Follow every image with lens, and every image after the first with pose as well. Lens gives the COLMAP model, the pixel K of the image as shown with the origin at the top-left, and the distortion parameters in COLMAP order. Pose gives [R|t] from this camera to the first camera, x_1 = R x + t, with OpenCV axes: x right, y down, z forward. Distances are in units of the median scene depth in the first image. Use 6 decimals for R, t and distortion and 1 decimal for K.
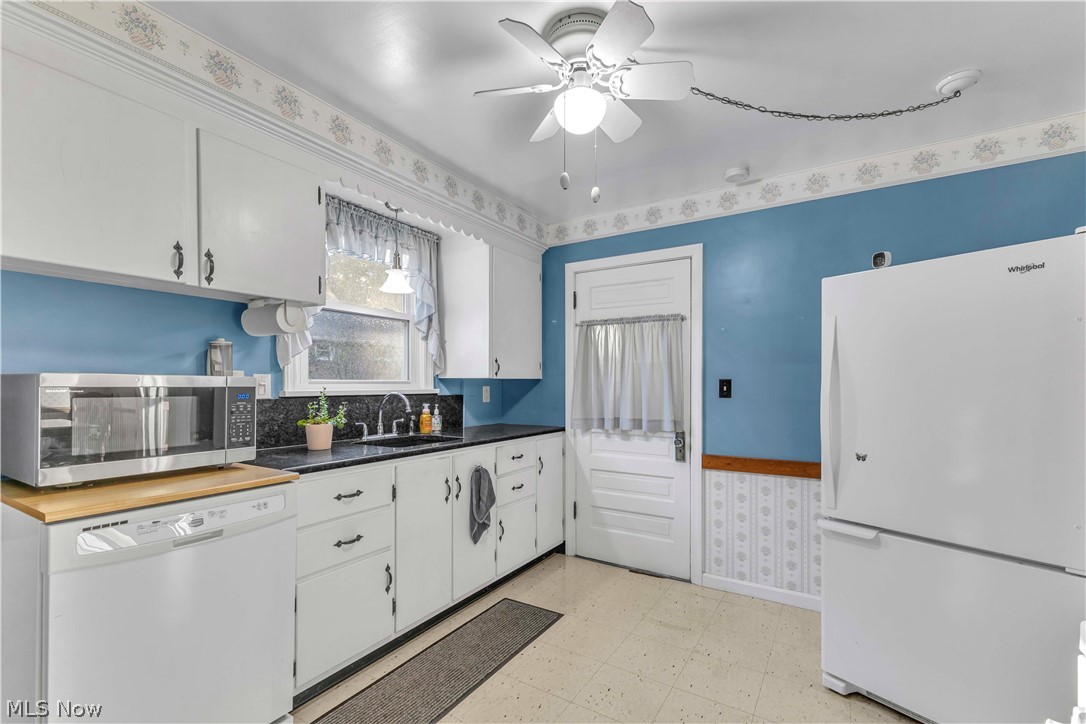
lens RADIAL K [[480.4, 0, 536.9], [0, 480.4, 381.2], [0, 0, 1]] dist [0.009666, -0.000137]
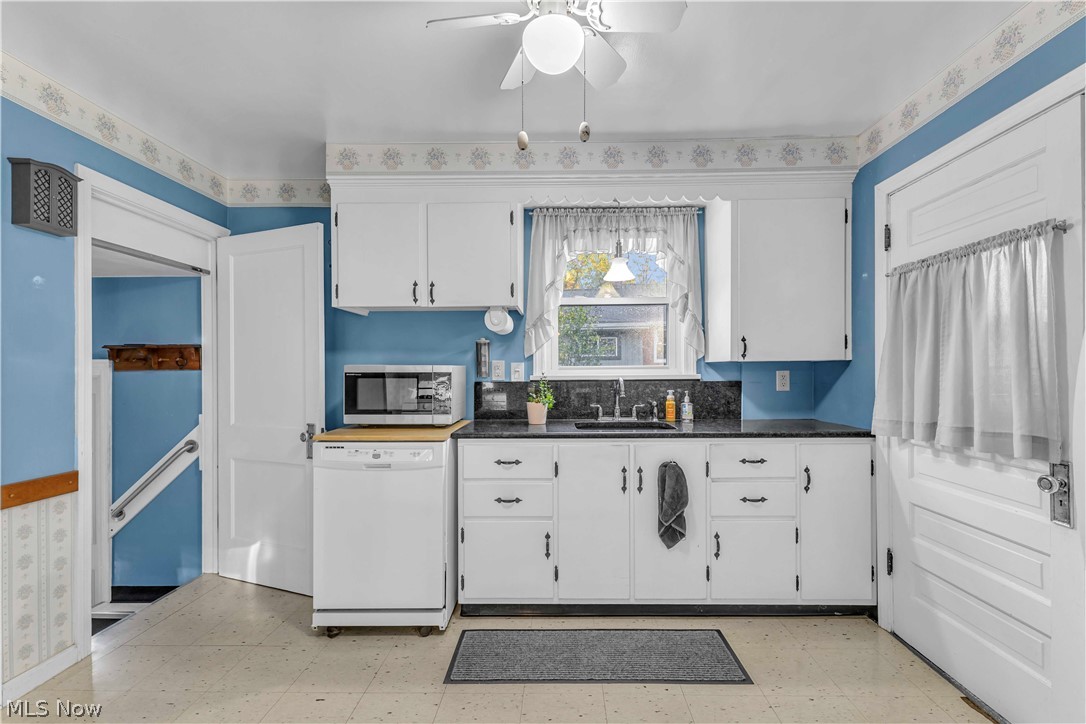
lens RADIAL K [[476.0, 0, 549.4], [0, 476.0, 367.3], [0, 0, 1]] dist [0.016293, 0.000131]
pose [[0.519943, -0.012995, -0.854102, 0.470014], [0.012717, 0.999891, -0.007471, 0.006647], [0.854106, -0.006977, 0.520052, 0.322988]]
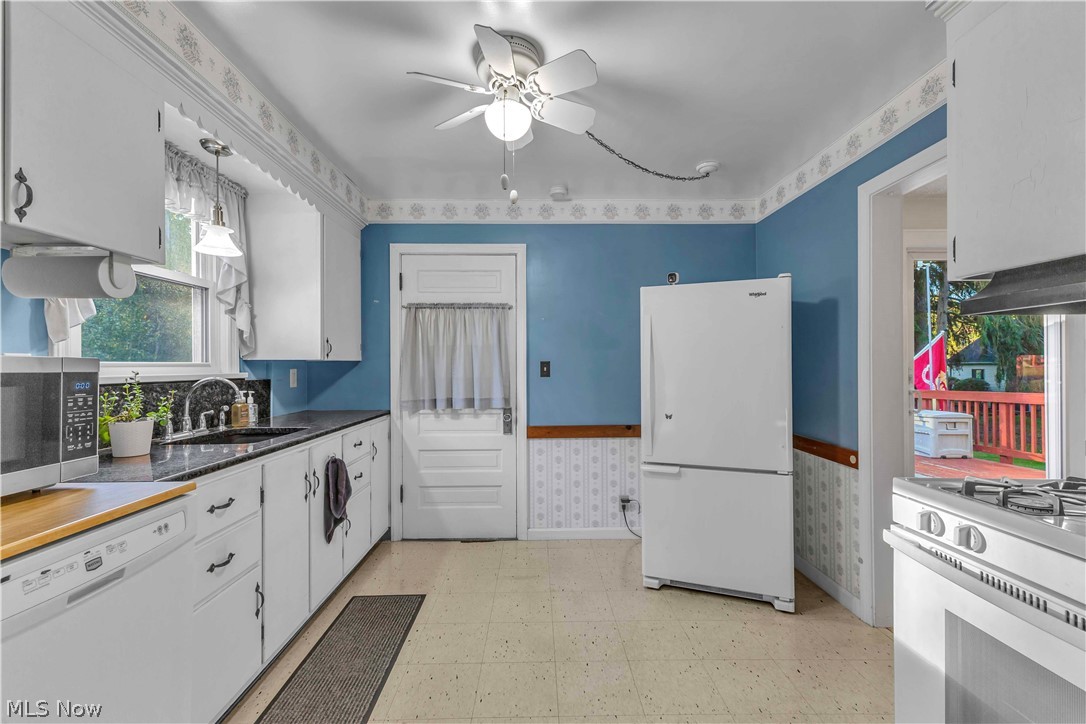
lens RADIAL K [[477.6, 0, 541.0], [0, 477.6, 359.4], [0, 0, 1]] dist [0.010498, -0.000232]
pose [[0.834016, 0.002565, 0.551734, -0.267169], [0.001802, 0.999971, -0.007372, -0.000313], [-0.551737, 0.007143, 0.833988, 0.022694]]
